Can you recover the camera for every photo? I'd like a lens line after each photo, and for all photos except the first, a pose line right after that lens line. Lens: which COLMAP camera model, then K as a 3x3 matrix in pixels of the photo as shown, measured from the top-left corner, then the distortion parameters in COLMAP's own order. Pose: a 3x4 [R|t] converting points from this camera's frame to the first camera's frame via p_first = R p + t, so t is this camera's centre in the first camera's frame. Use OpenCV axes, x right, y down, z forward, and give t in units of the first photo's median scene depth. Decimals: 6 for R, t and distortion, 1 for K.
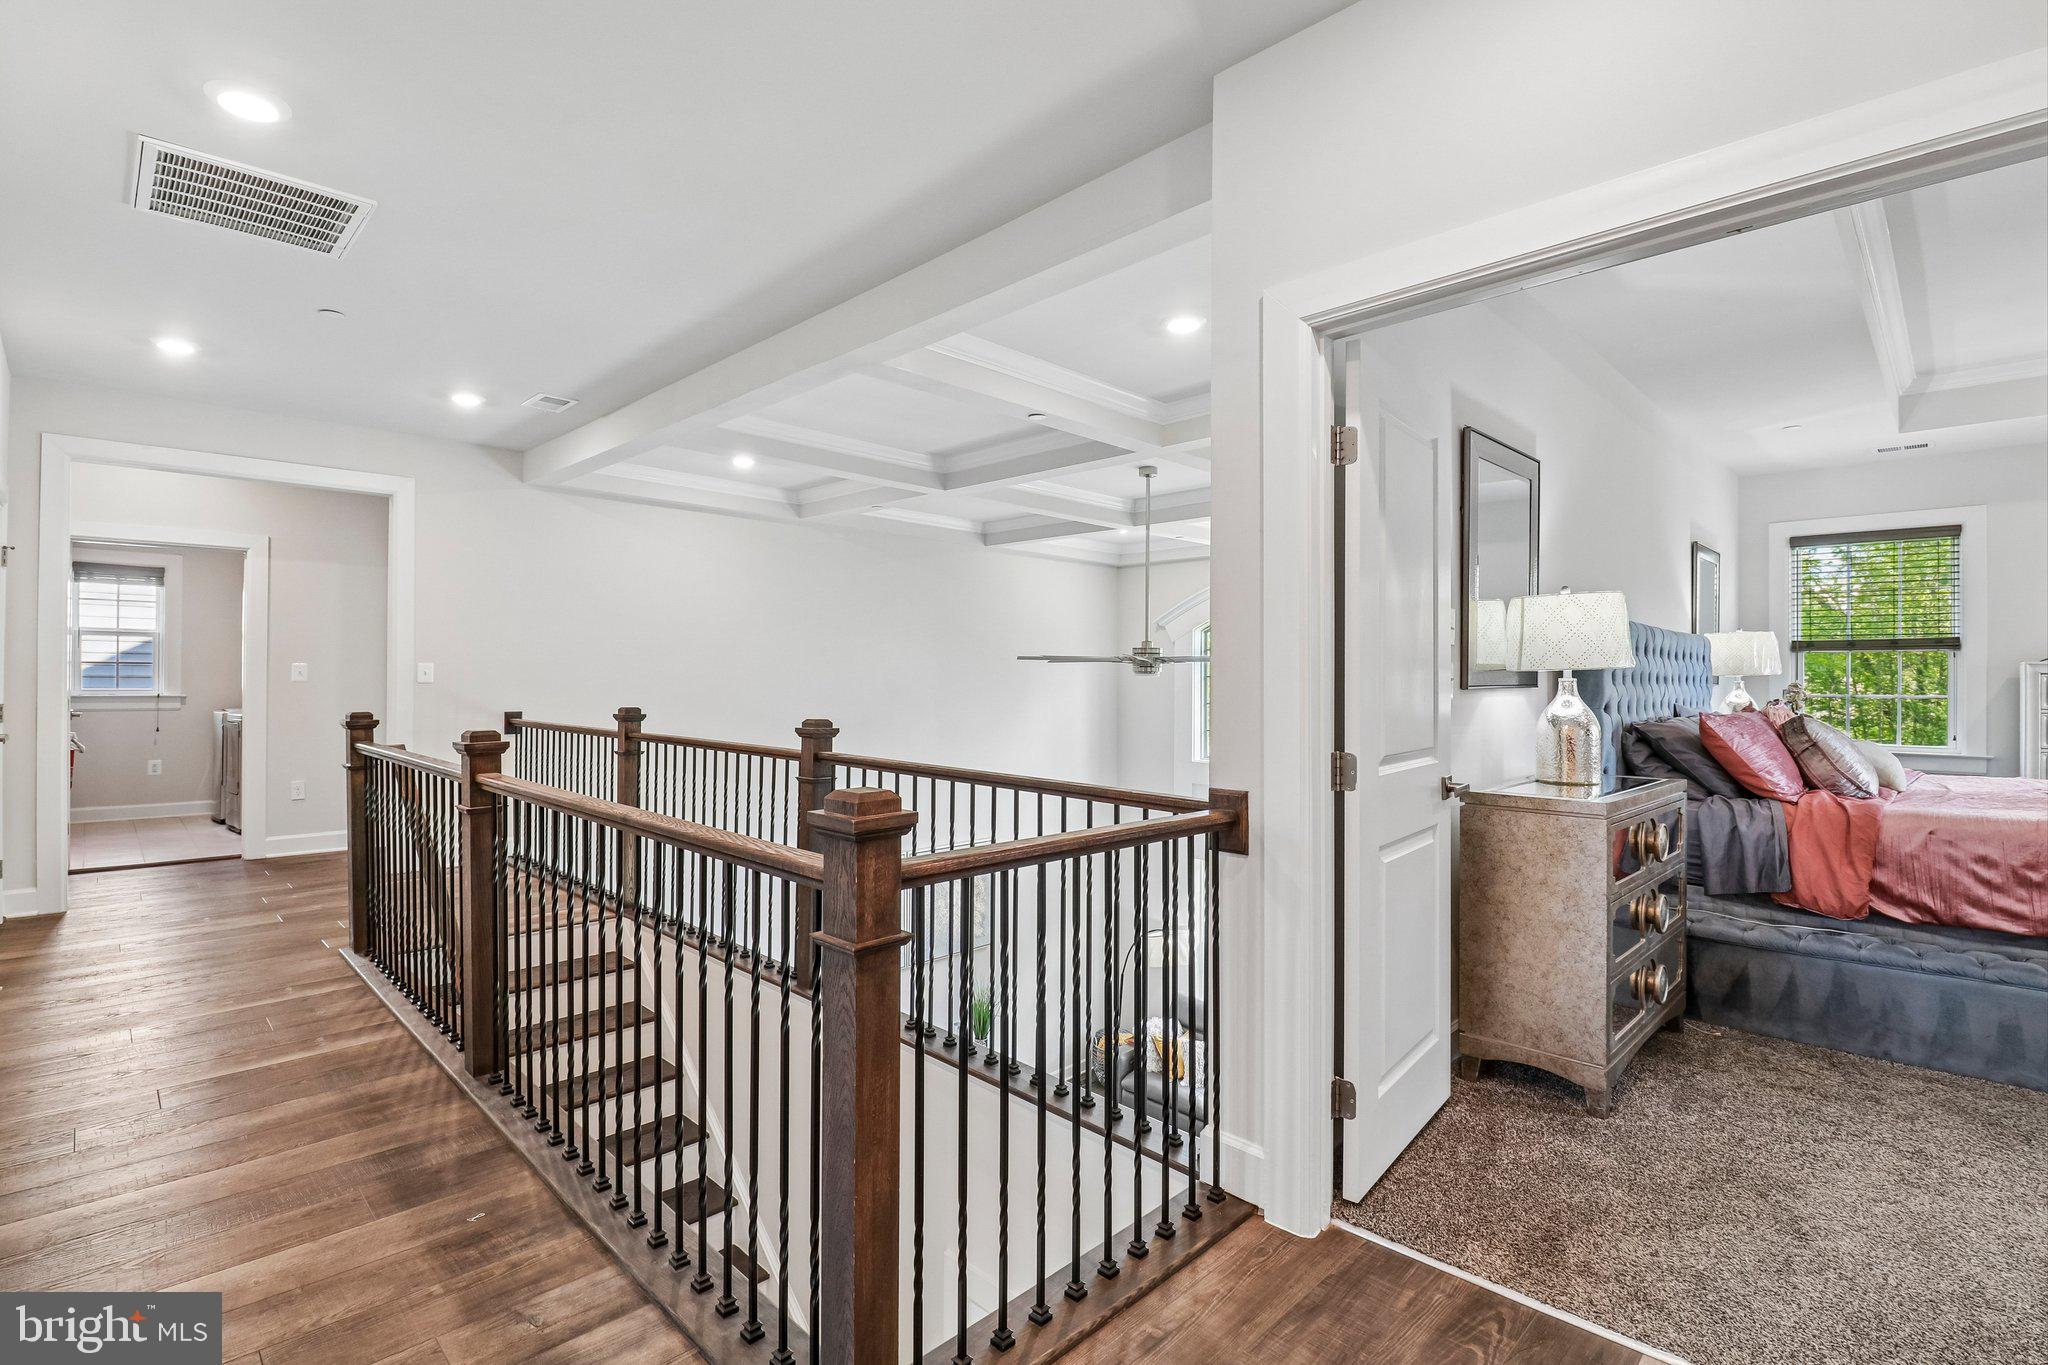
lens RADIAL K [[992.7, 0, 1037.5], [0, 992.7, 667.2], [0, 0, 1]] dist [0.002482, -0.015407]
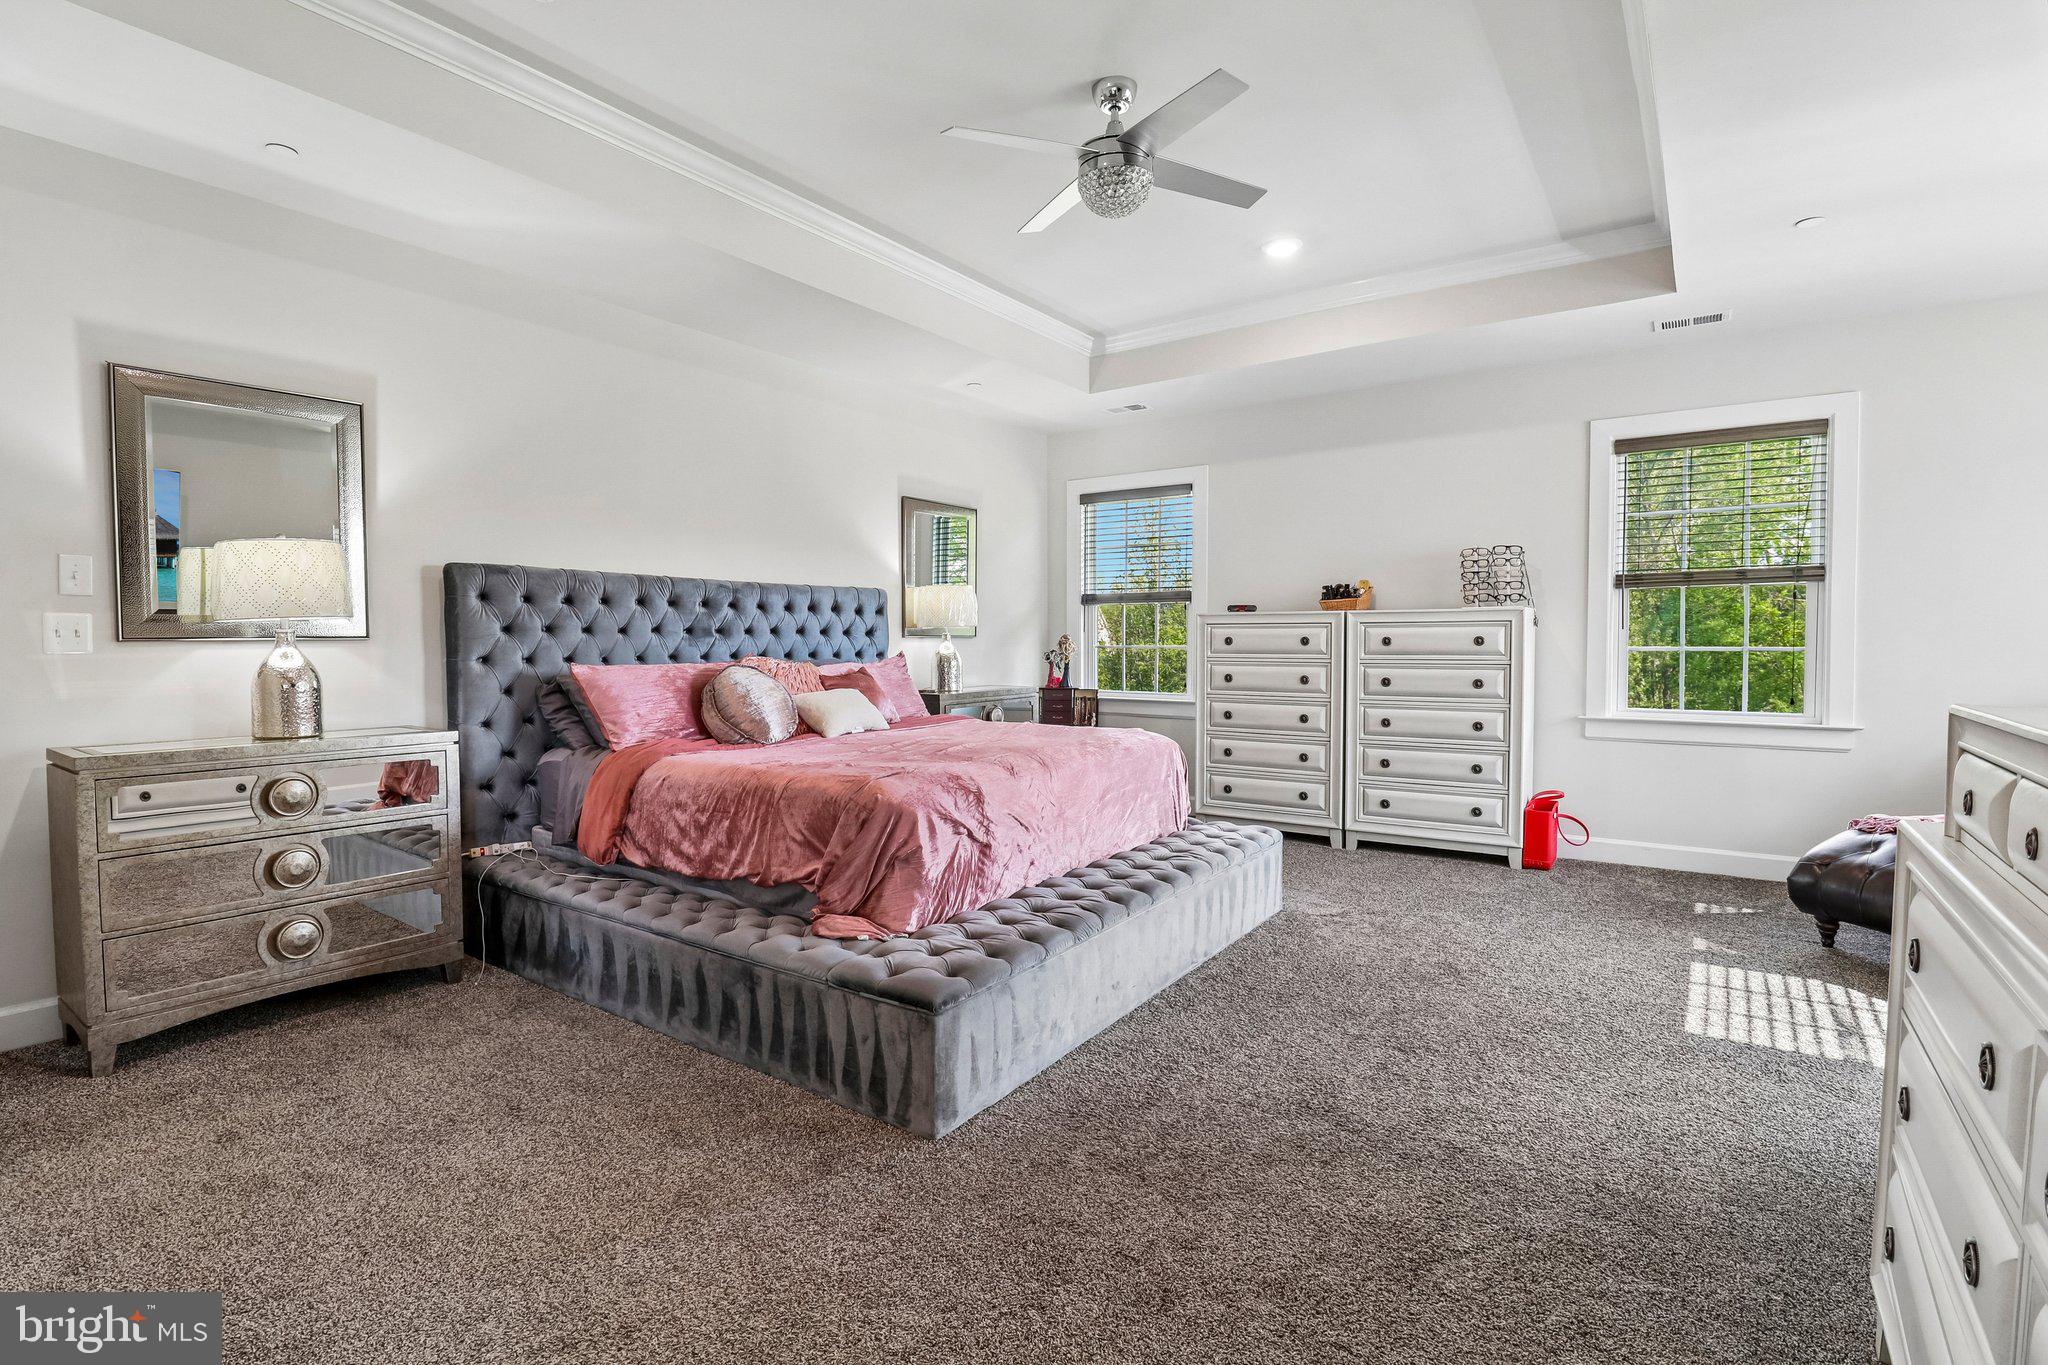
lens RADIAL K [[969.3, 0, 1000.9], [0, 969.3, 668.7], [0, 0, 1]] dist [0.001669, -0.014004]
pose [[0.991661, -0.010219, 0.128467, 1.115780], [0.004328, 0.998930, 0.046050, 0.010351], [-0.128800, -0.045110, 0.990644, -0.032201]]
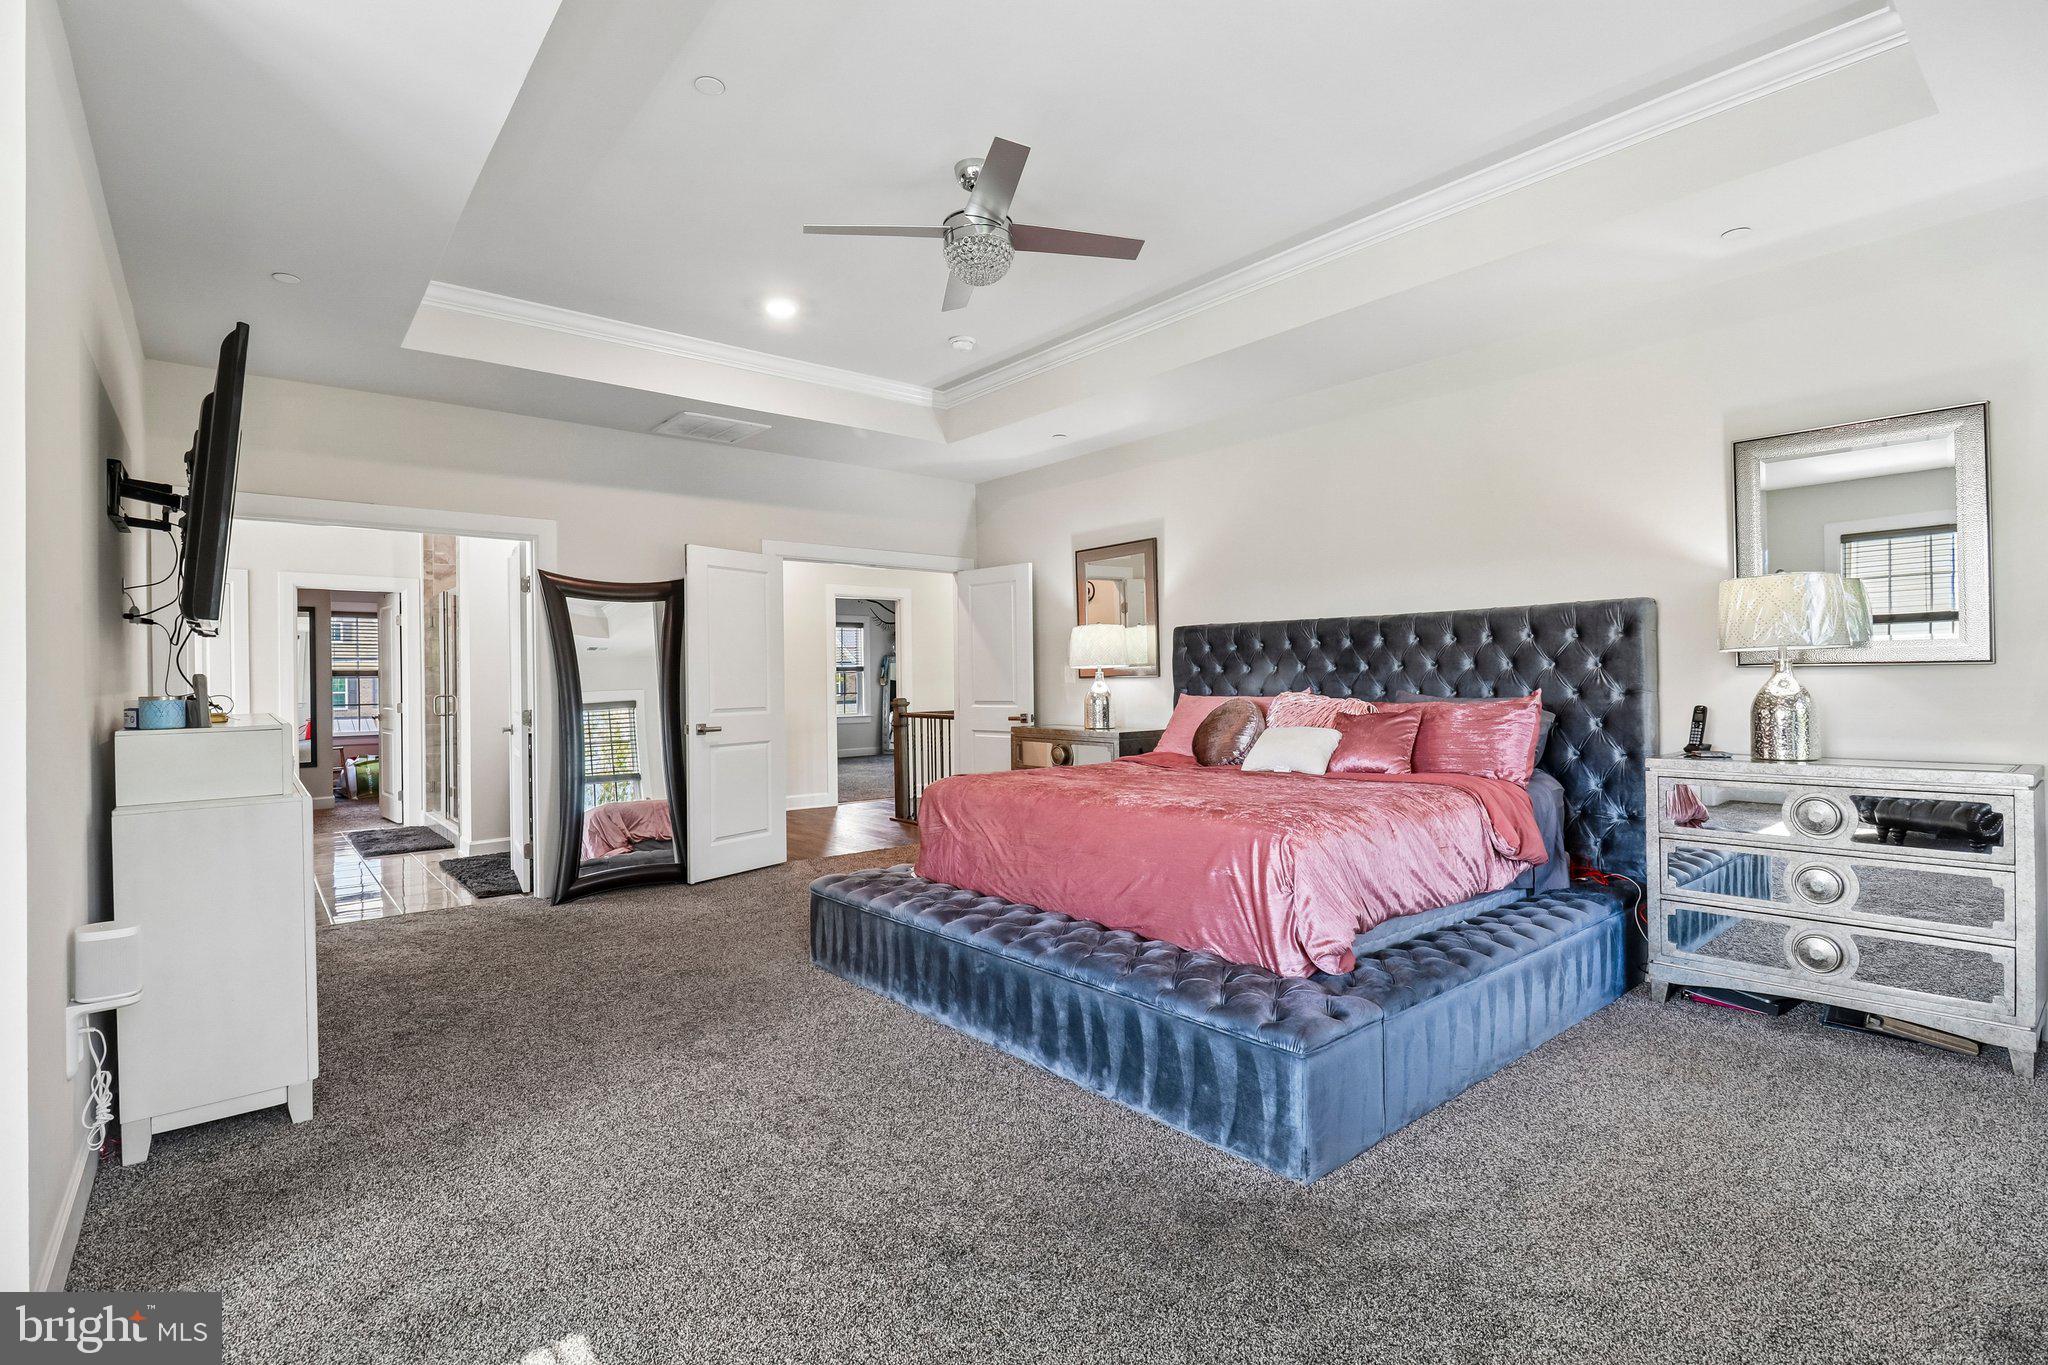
lens RADIAL K [[953.5, 0, 1007.7], [0, 953.5, 673.9], [0, 0, 1]] dist [0.000886, -0.020446]
pose [[-0.122688, -0.007862, -0.992414, 2.330192], [0.027261, 0.999565, -0.011289, 0.031590], [0.992071, -0.028439, -0.122421, 1.053370]]
